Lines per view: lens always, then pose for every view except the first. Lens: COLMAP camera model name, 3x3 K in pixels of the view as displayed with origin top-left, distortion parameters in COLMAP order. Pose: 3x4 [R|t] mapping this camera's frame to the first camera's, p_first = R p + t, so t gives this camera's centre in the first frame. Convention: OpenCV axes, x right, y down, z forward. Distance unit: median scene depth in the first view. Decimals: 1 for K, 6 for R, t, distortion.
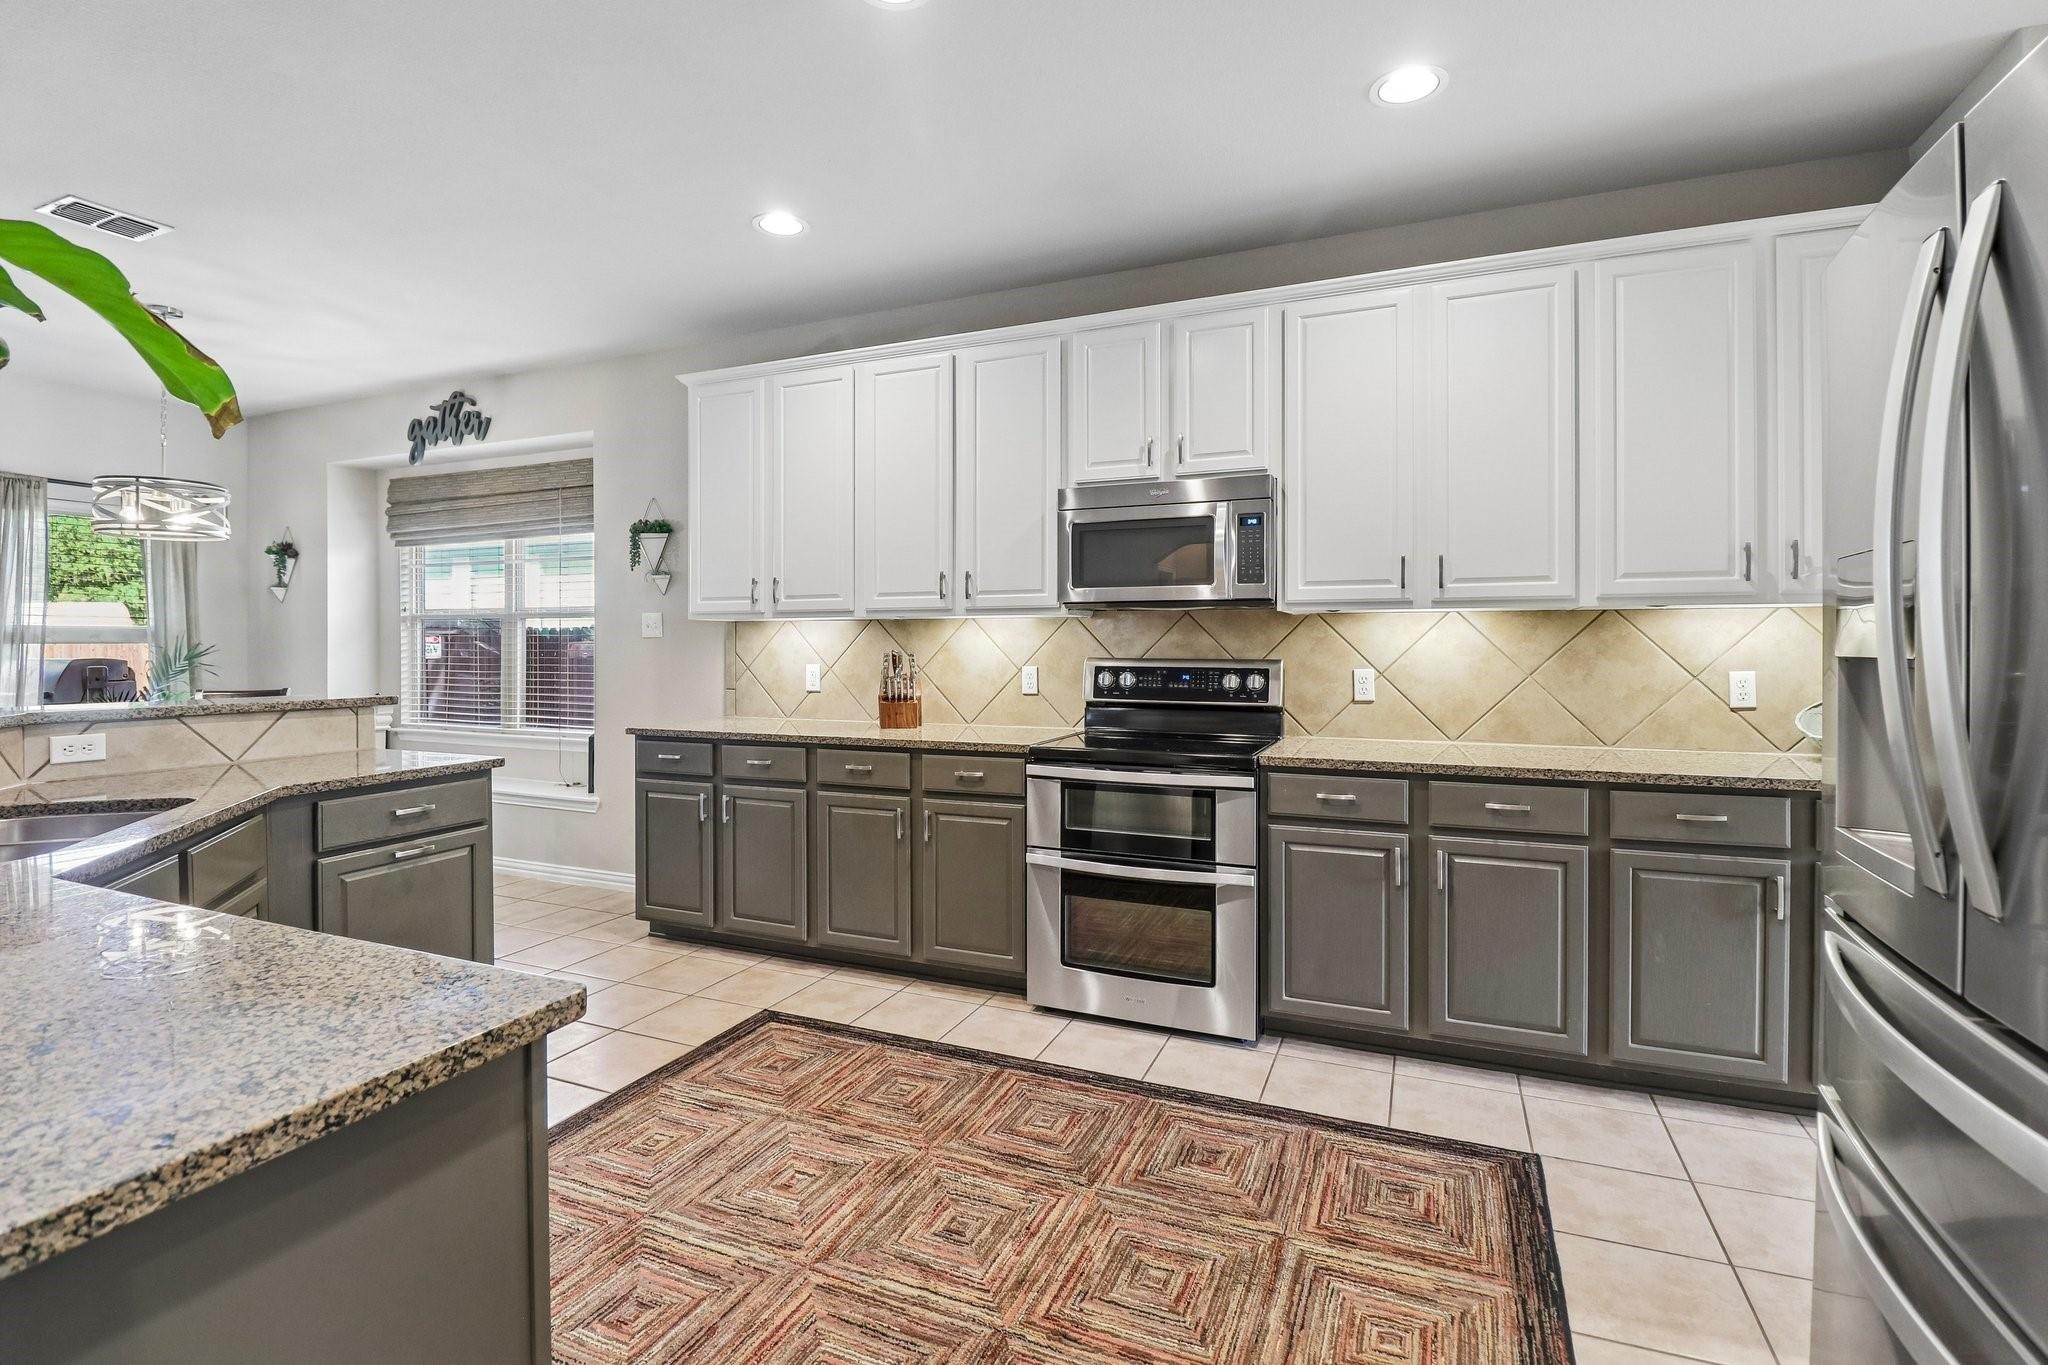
lens RADIAL K [[948.9, 0, 1020.0], [0, 948.9, 635.0], [0, 0, 1]] dist [-0.003356, -0.010995]
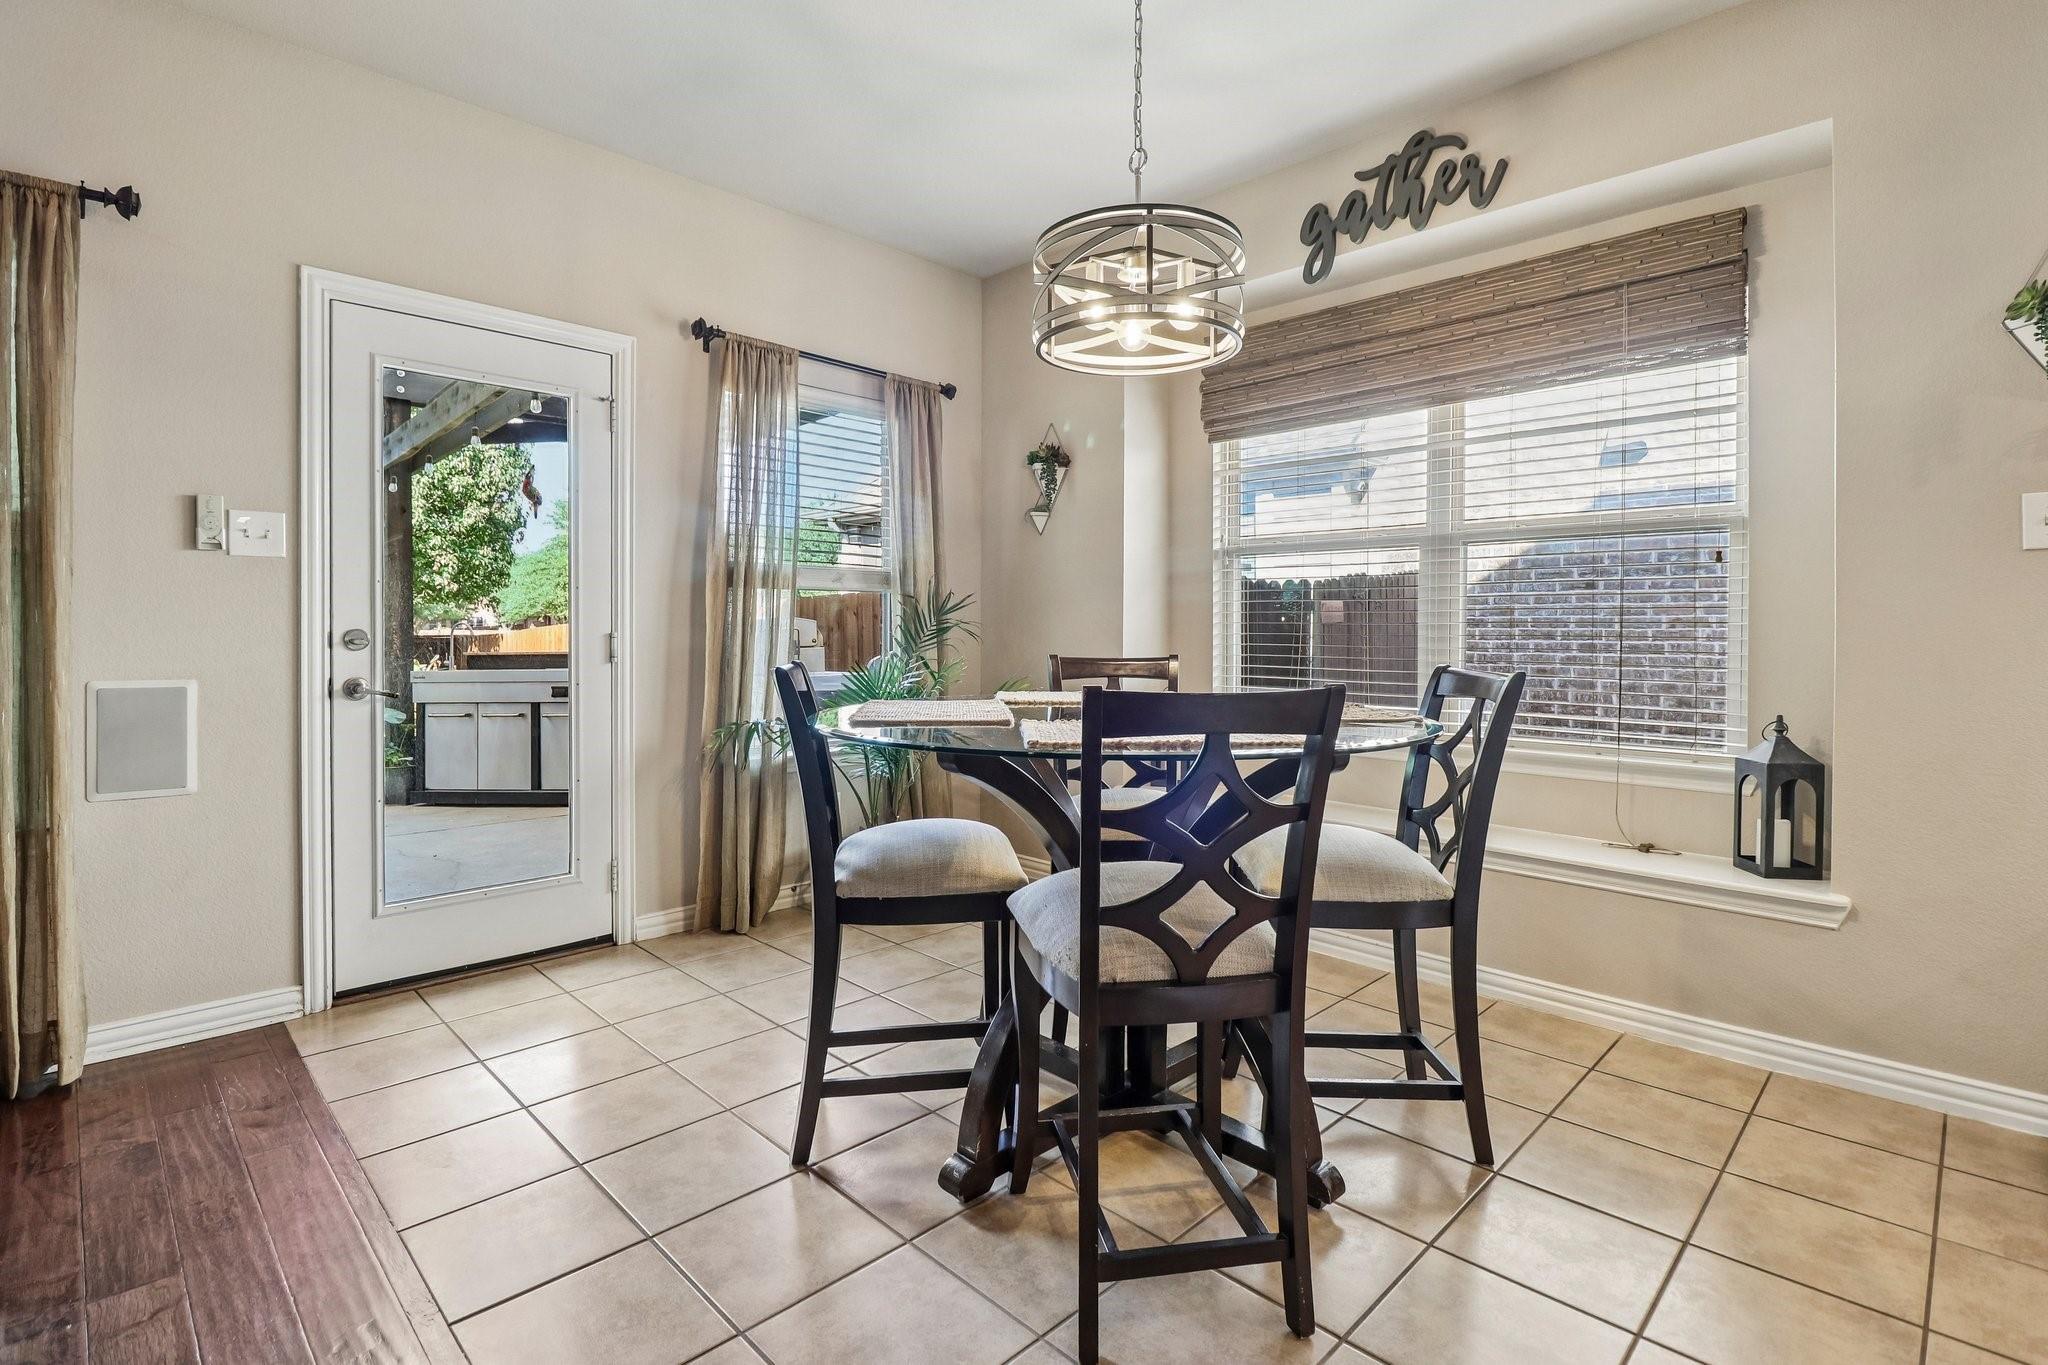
lens RADIAL K [[968.1, 0, 1012.3], [0, 968.1, 638.5], [0, 0, 1]] dist [-0.000949, -0.000400]
pose [[0.925567, 0.009687, -0.378459, -0.595312], [-0.003128, 0.999834, 0.017943, 0.033397], [0.378570, -0.015423, 0.925444, 0.369762]]
